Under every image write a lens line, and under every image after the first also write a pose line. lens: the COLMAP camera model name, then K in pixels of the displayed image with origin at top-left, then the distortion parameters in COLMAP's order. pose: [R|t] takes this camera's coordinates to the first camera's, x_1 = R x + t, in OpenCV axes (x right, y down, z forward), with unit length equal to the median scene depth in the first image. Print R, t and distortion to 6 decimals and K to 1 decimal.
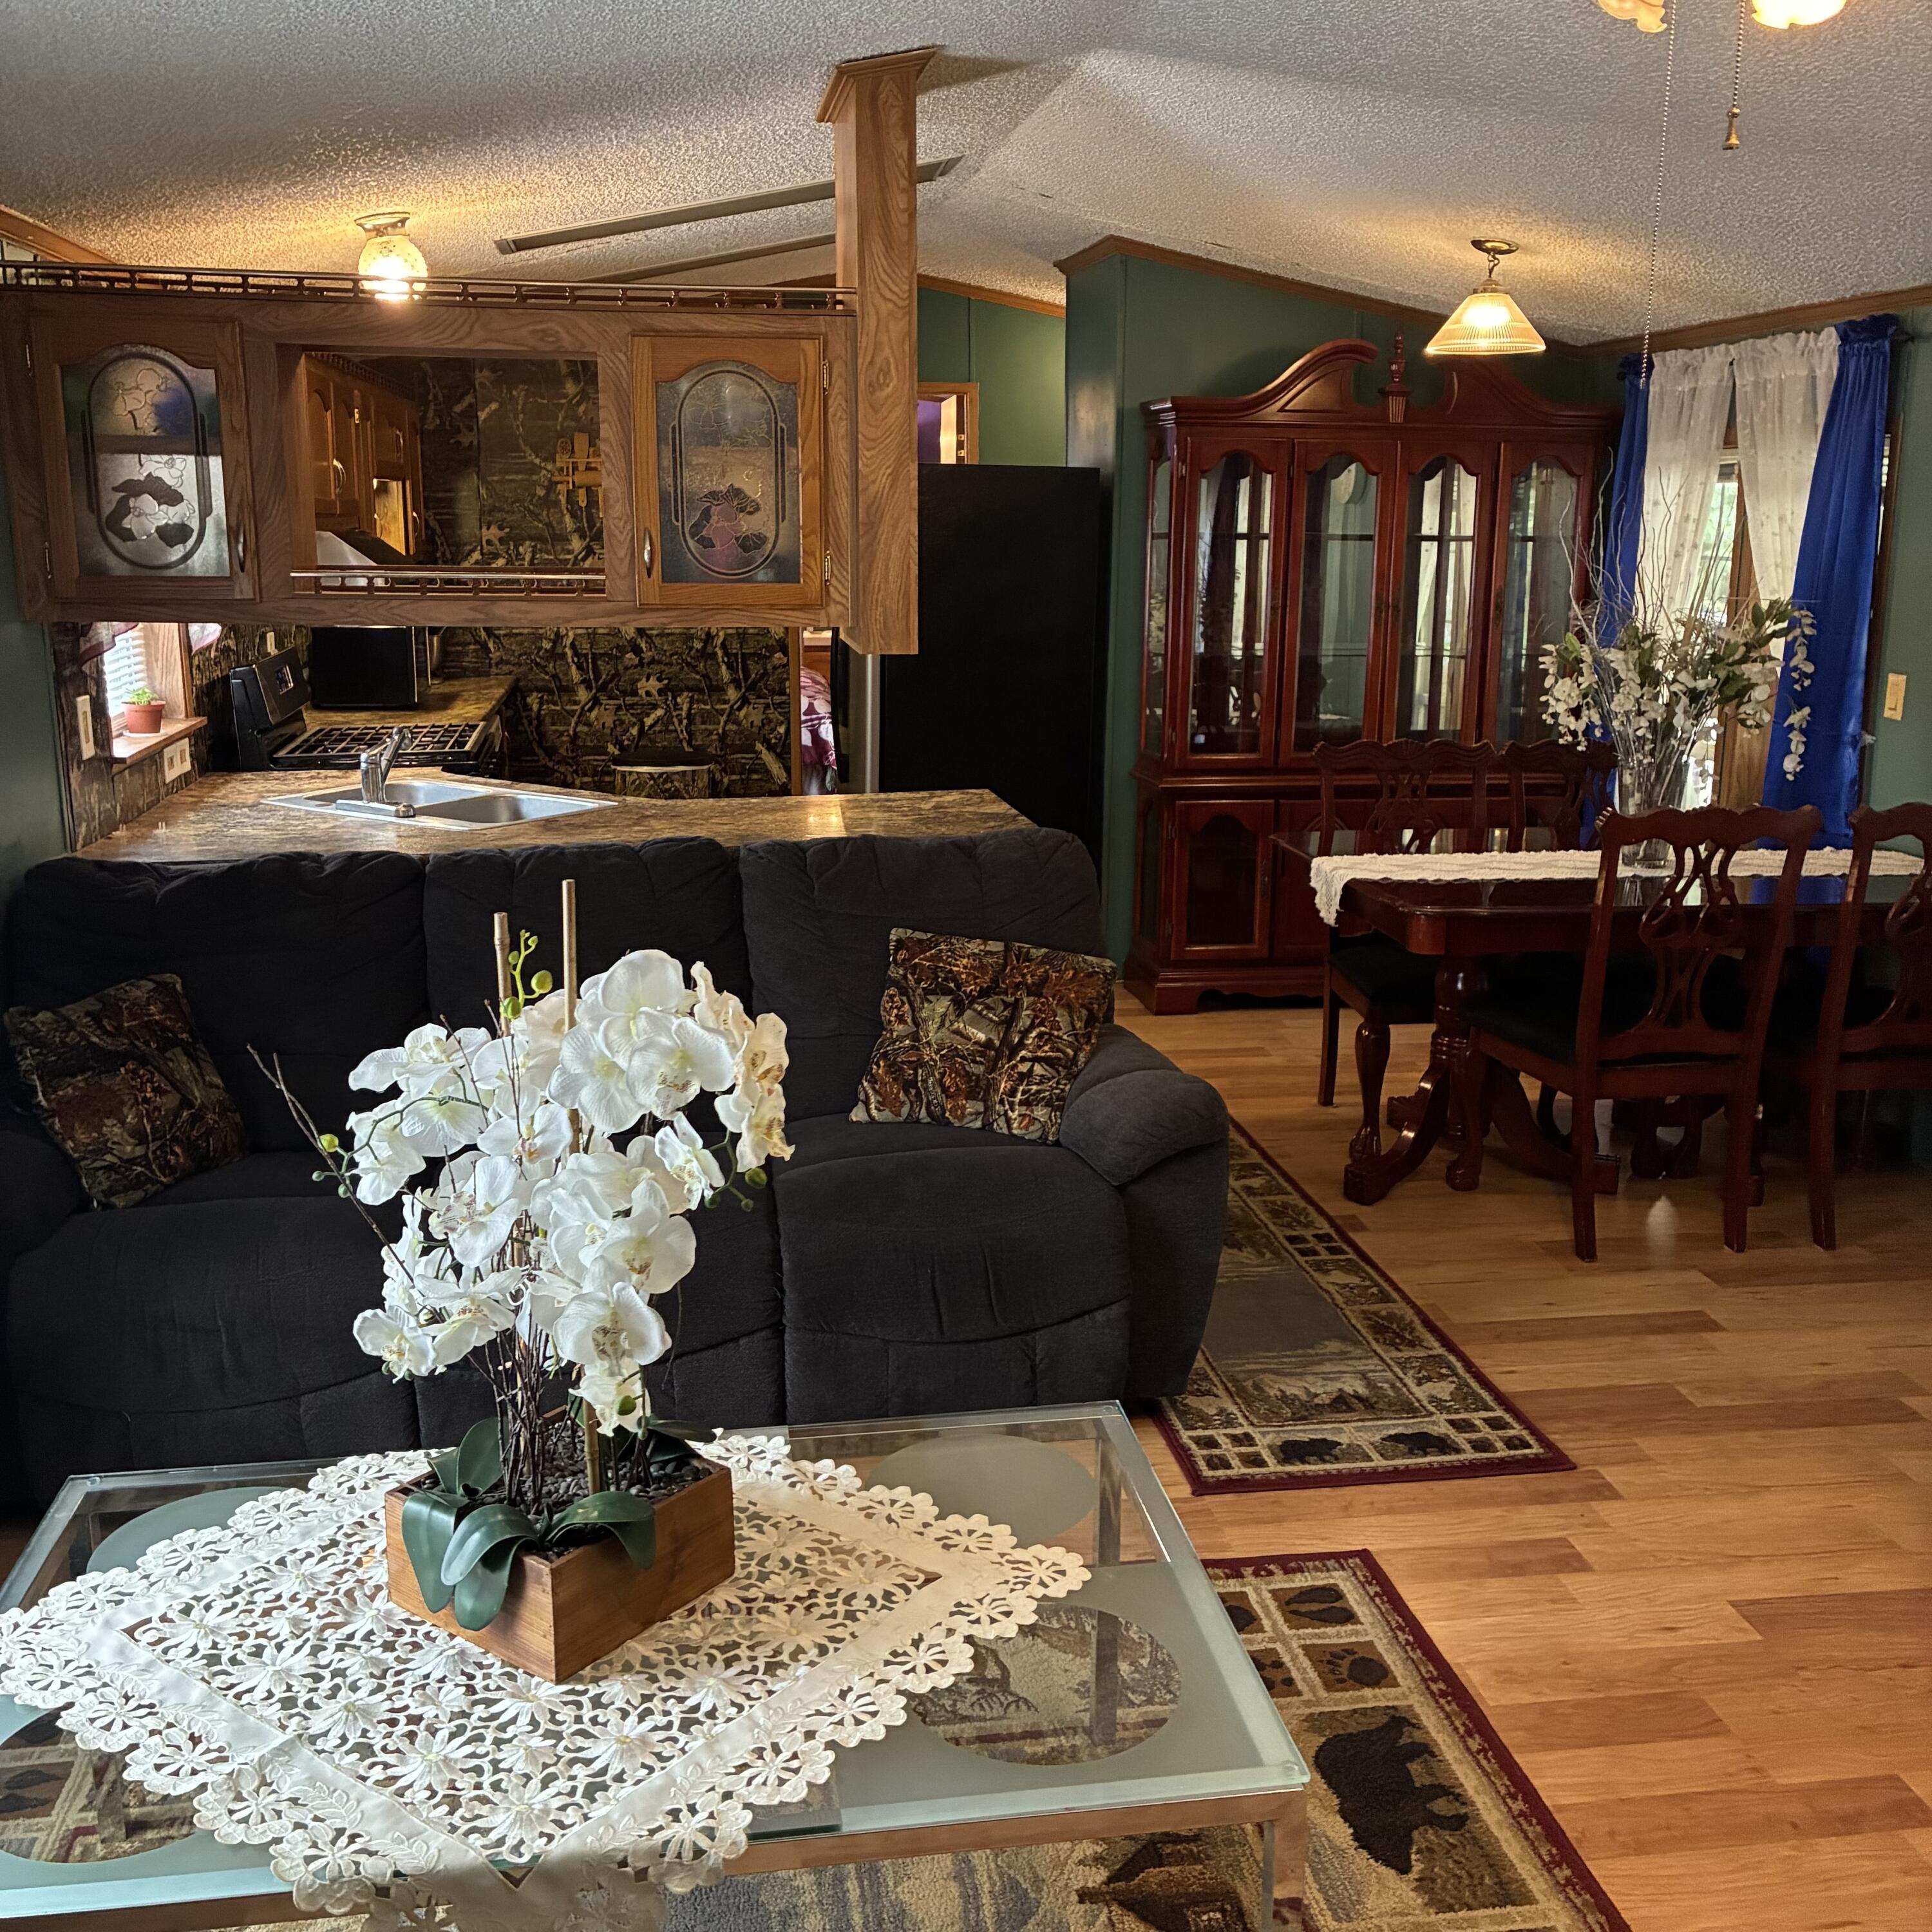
lens RADIAL K [[1919.6, 0, 956.5], [0, 1919.6, 959.9], [0, 0, 1]] dist [0.010097, 0.021093]
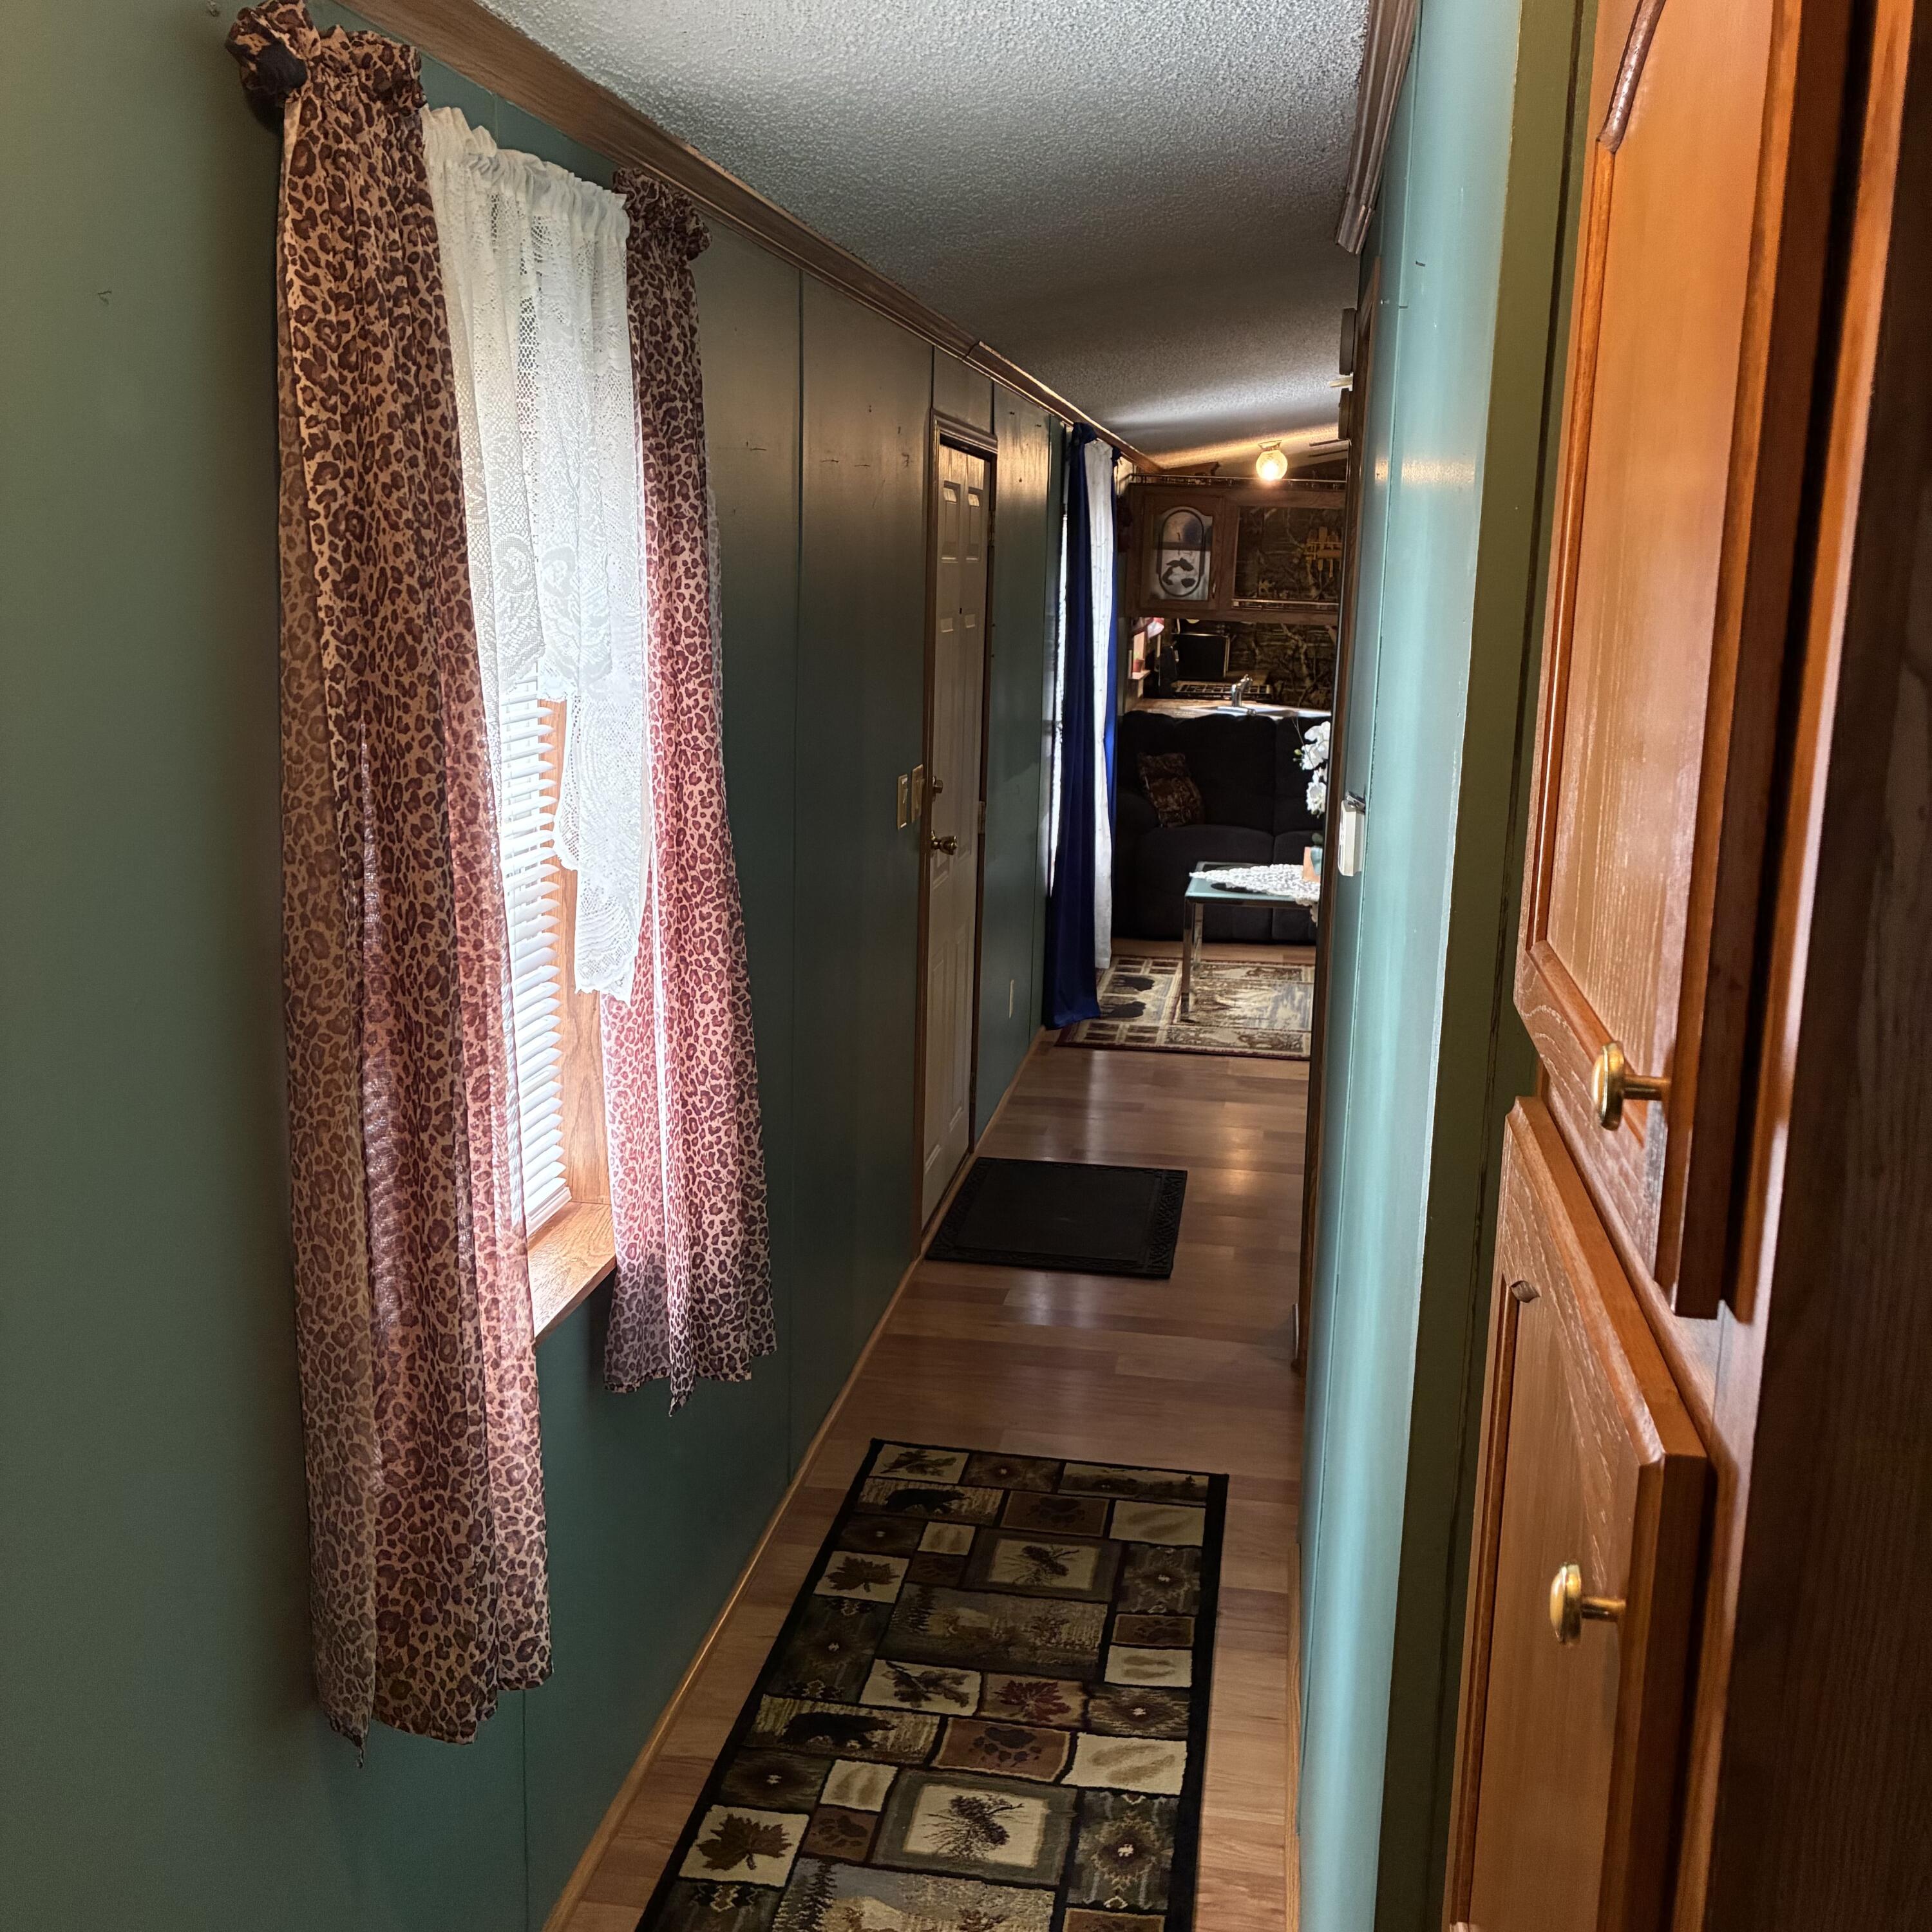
lens RADIAL K [[1953.0, 0, 959.3], [0, 1953.0, 963.3], [0, 0, 1]] dist [0.038567, -0.039431]
pose [[0.947569, 0.083228, -0.308523, 0.127045], [-0.092212, 0.995632, -0.014625, 0.323840], [0.305958, 0.042308, 0.951105, -1.433868]]
